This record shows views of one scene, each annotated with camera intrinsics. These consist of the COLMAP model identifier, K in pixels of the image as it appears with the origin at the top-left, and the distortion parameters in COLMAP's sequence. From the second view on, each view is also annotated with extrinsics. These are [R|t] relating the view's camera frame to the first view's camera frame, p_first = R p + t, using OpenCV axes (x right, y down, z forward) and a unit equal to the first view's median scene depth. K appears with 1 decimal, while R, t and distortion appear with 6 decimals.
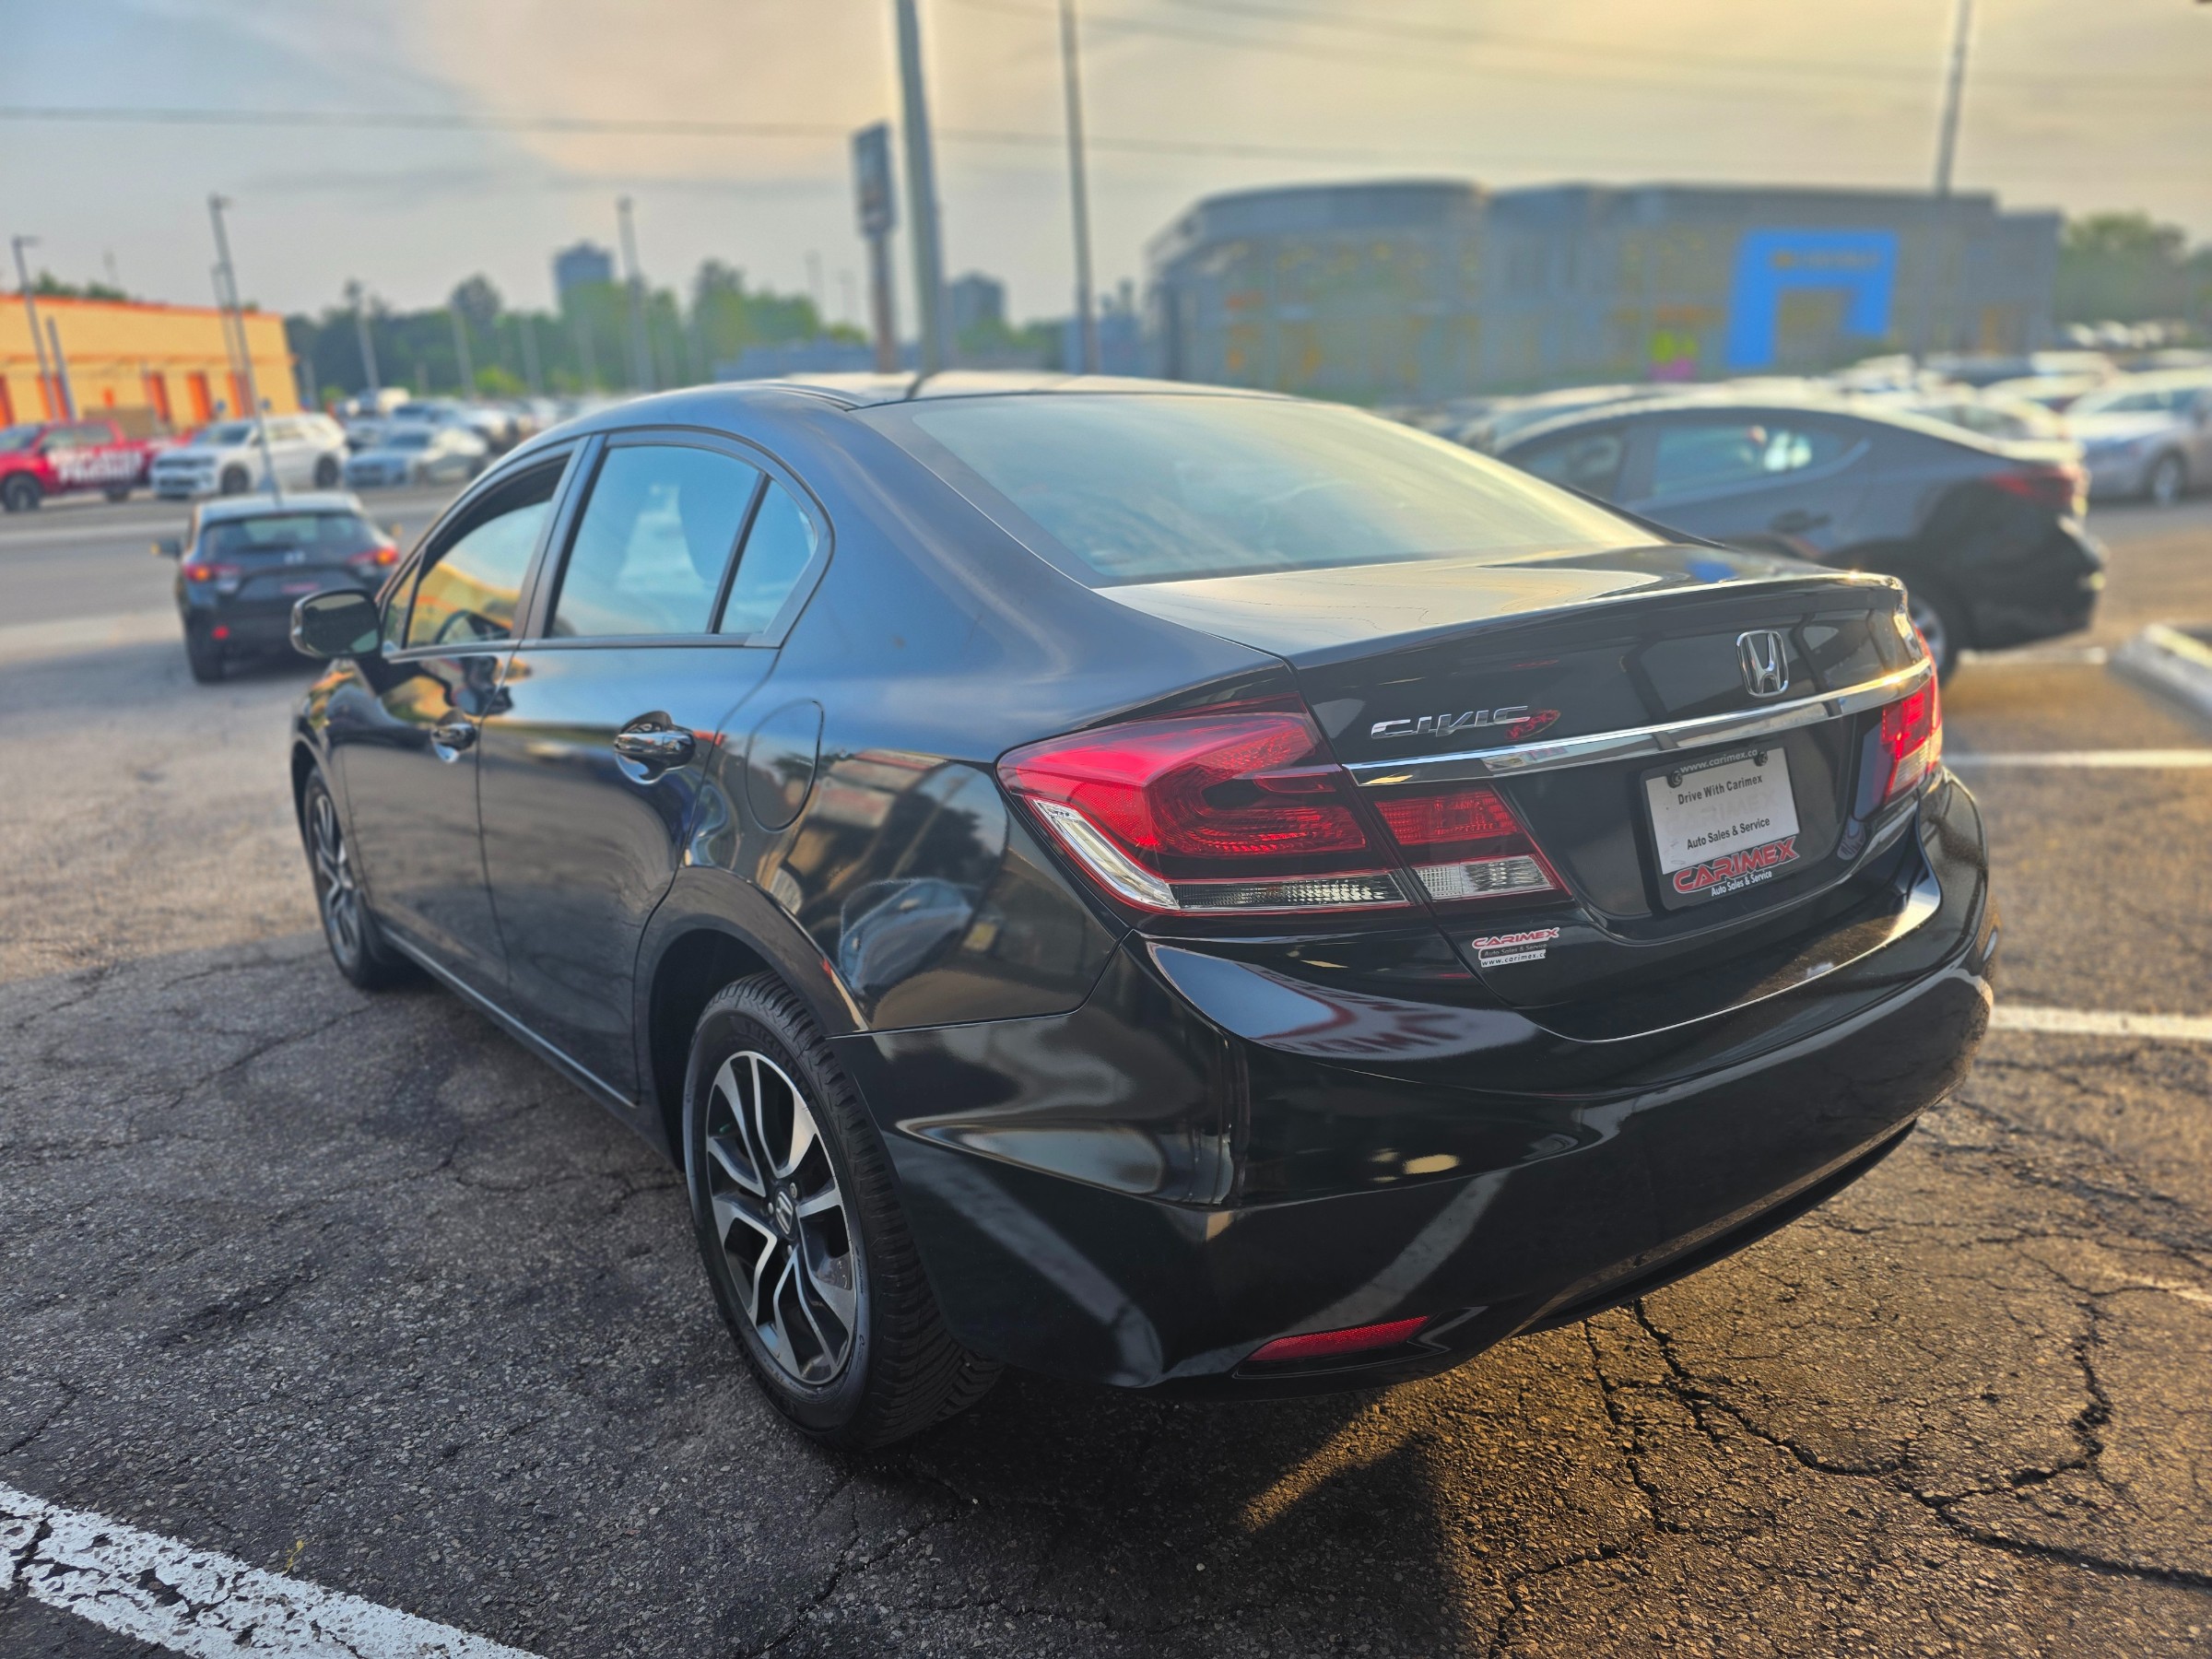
lens RADIAL K [[1498.8, 0, 1122.5], [0, 1498.8, 827.5], [0, 0, 1]] dist [0.043507, -0.024689]
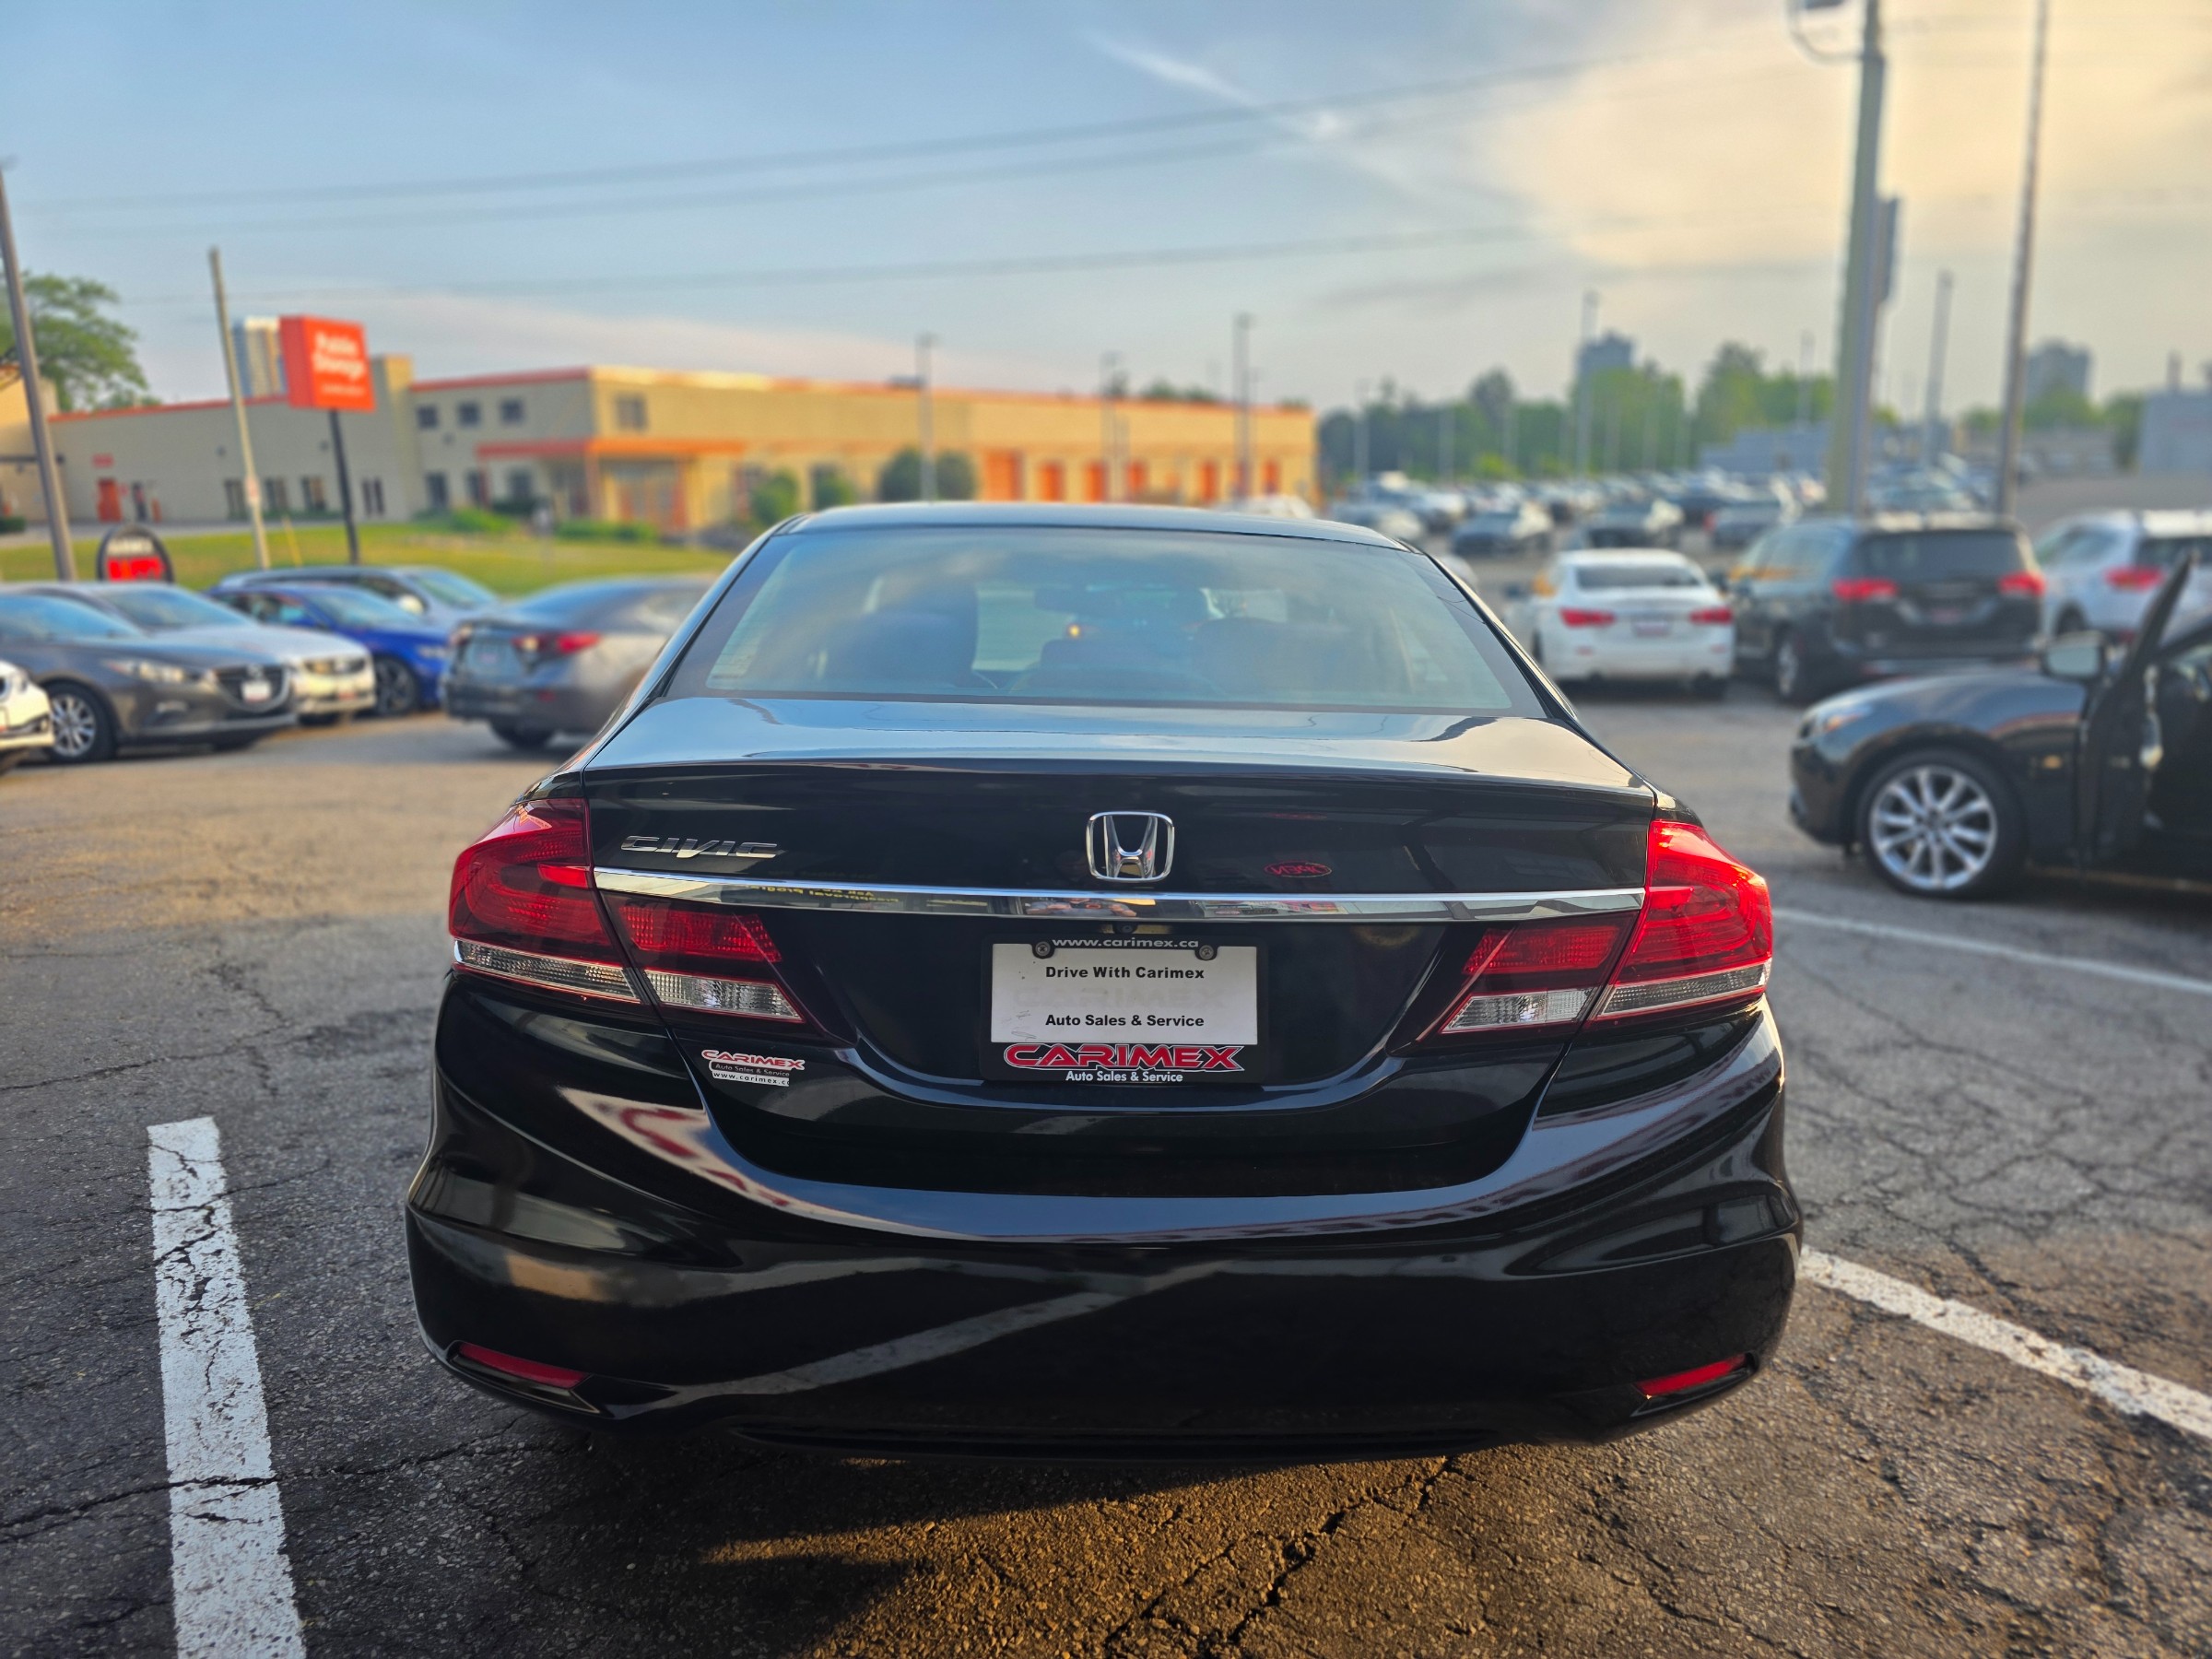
lens RADIAL K [[1498.8, 0, 1109.0], [0, 1498.8, 845.7], [0, 0, 1]] dist [0.043507, -0.024689]
pose [[0.808762, 0.150602, -0.568527, 0.880201], [-0.173621, 0.984715, 0.013864, -0.110677], [0.561925, 0.087495, 0.822548, 0.226605]]
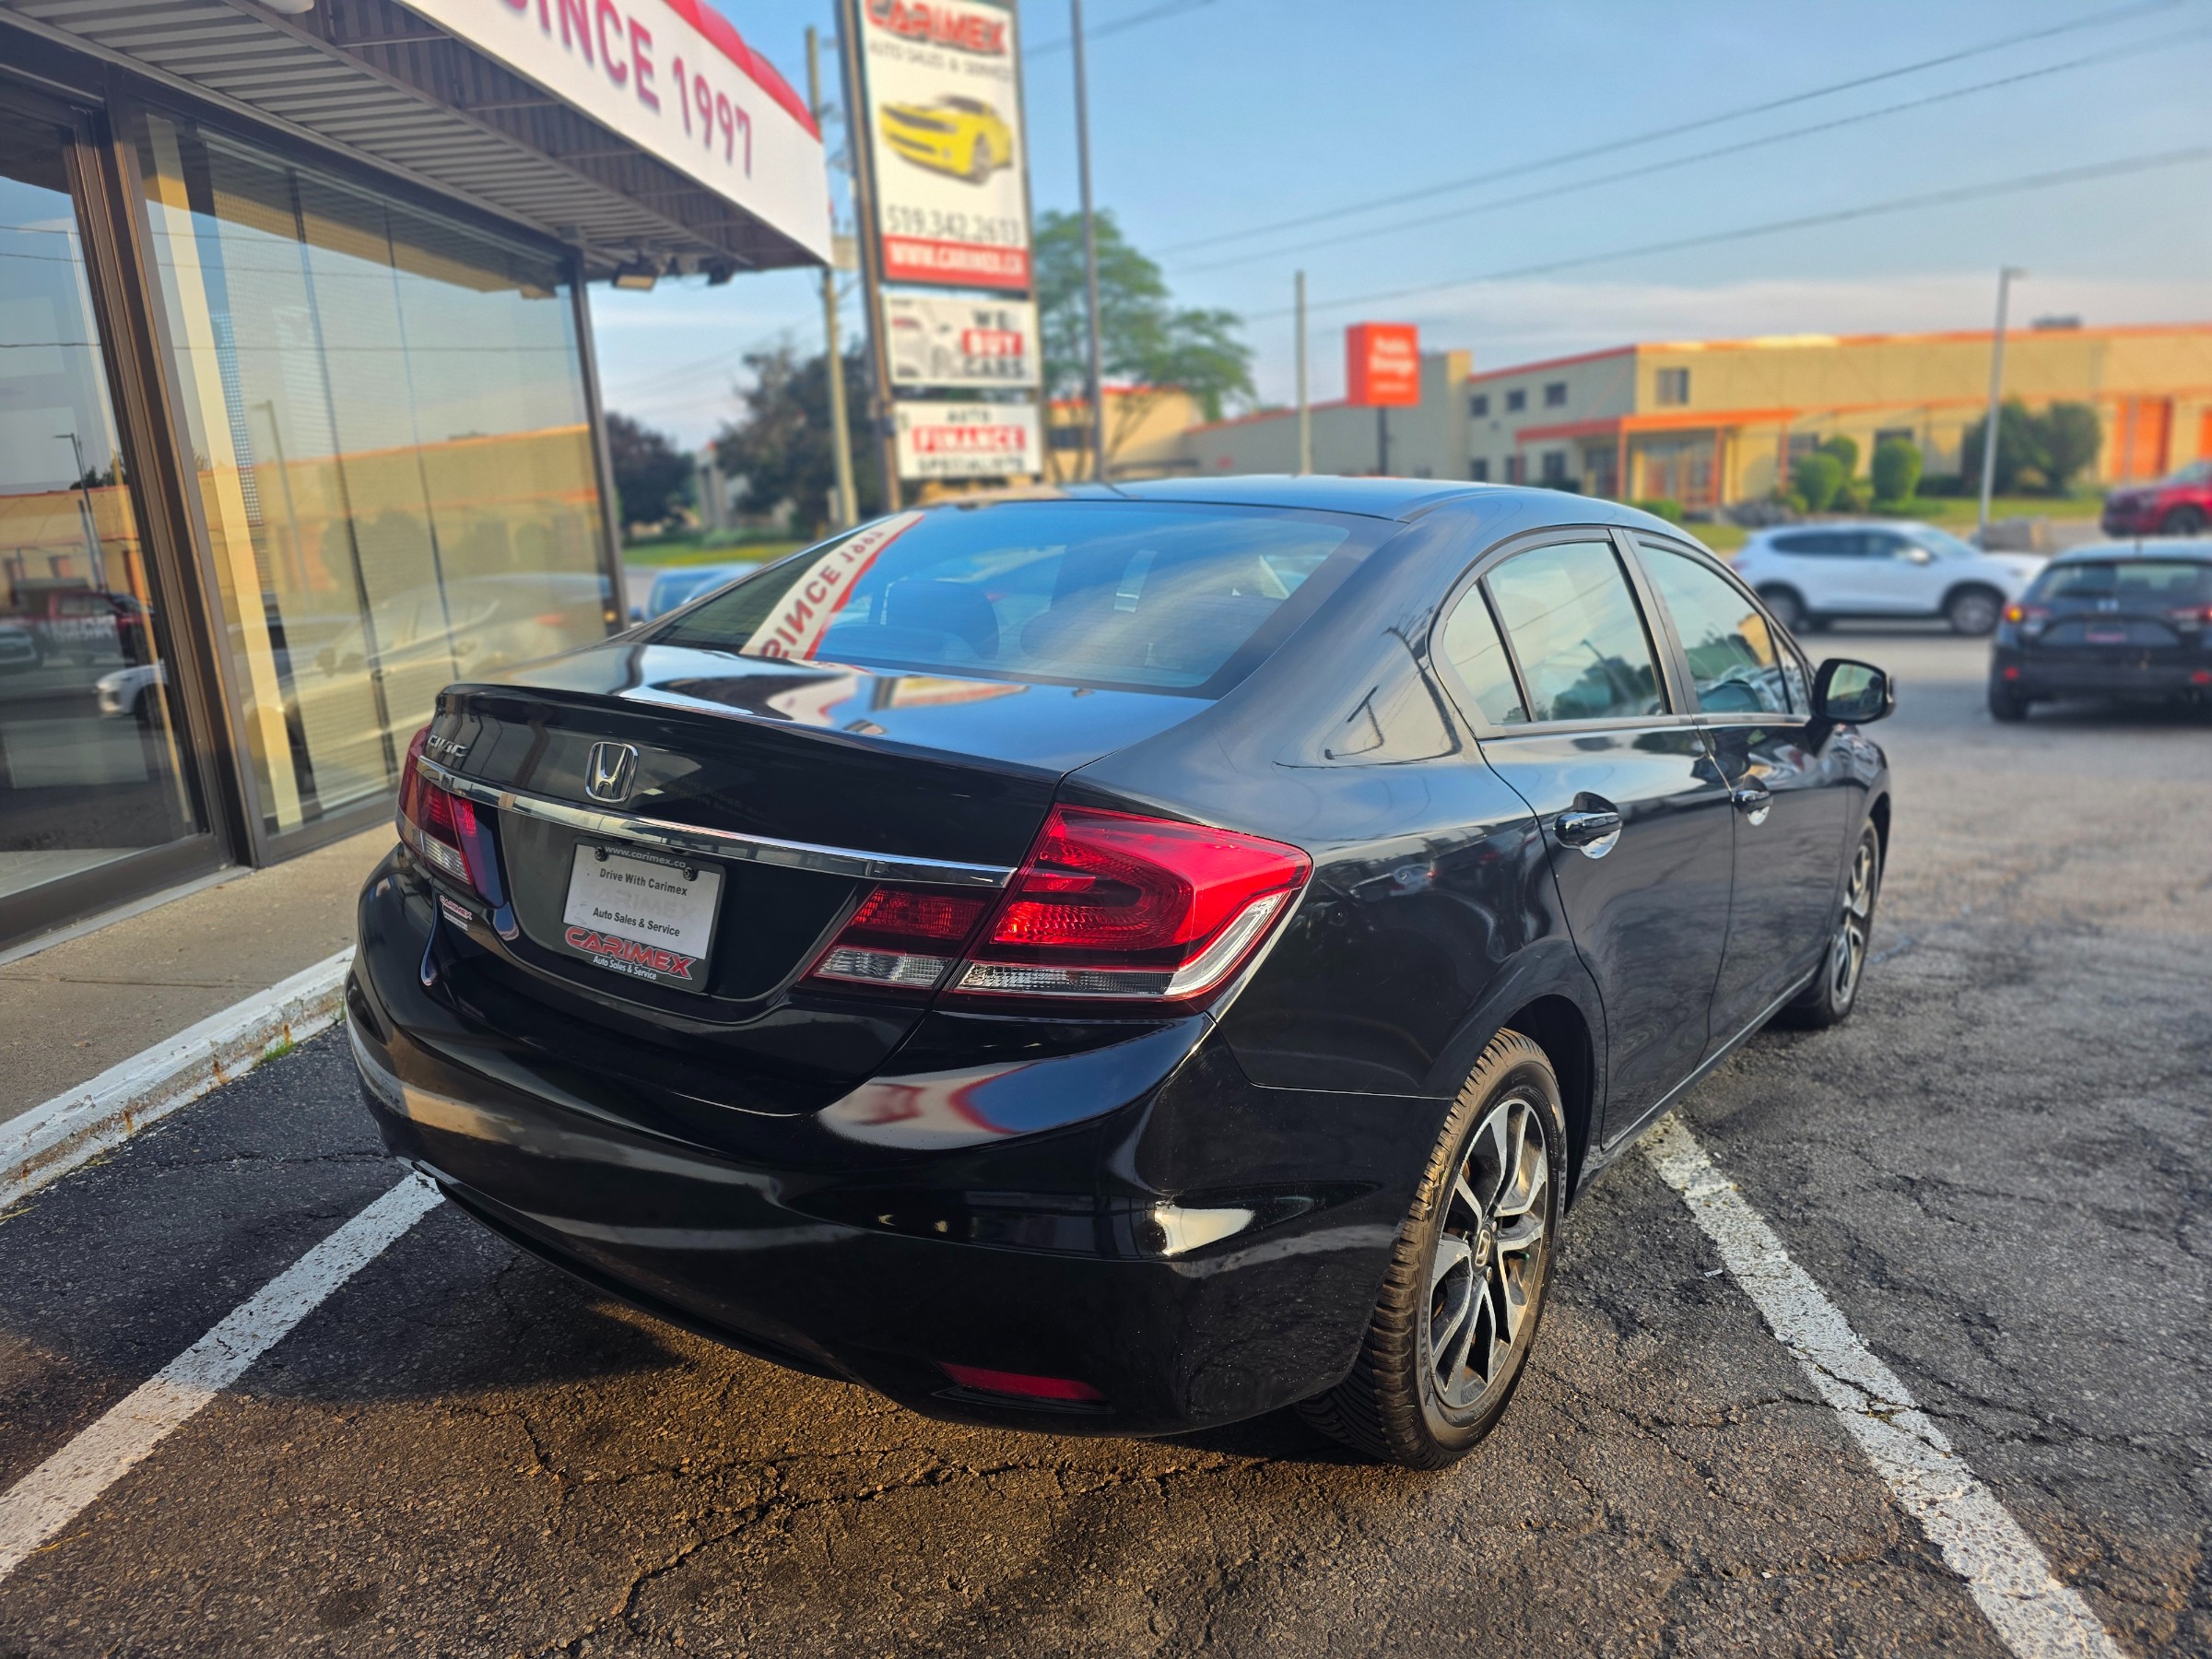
lens RADIAL K [[1498.8, 0, 1070.5], [0, 1498.8, 866.2], [0, 0, 1]] dist [0.043507, -0.024689]
pose [[0.265286, 0.240952, -0.933577, 1.454993], [-0.235677, 0.955104, 0.179537, -0.296652], [0.934922, 0.172394, 0.310162, 0.929818]]
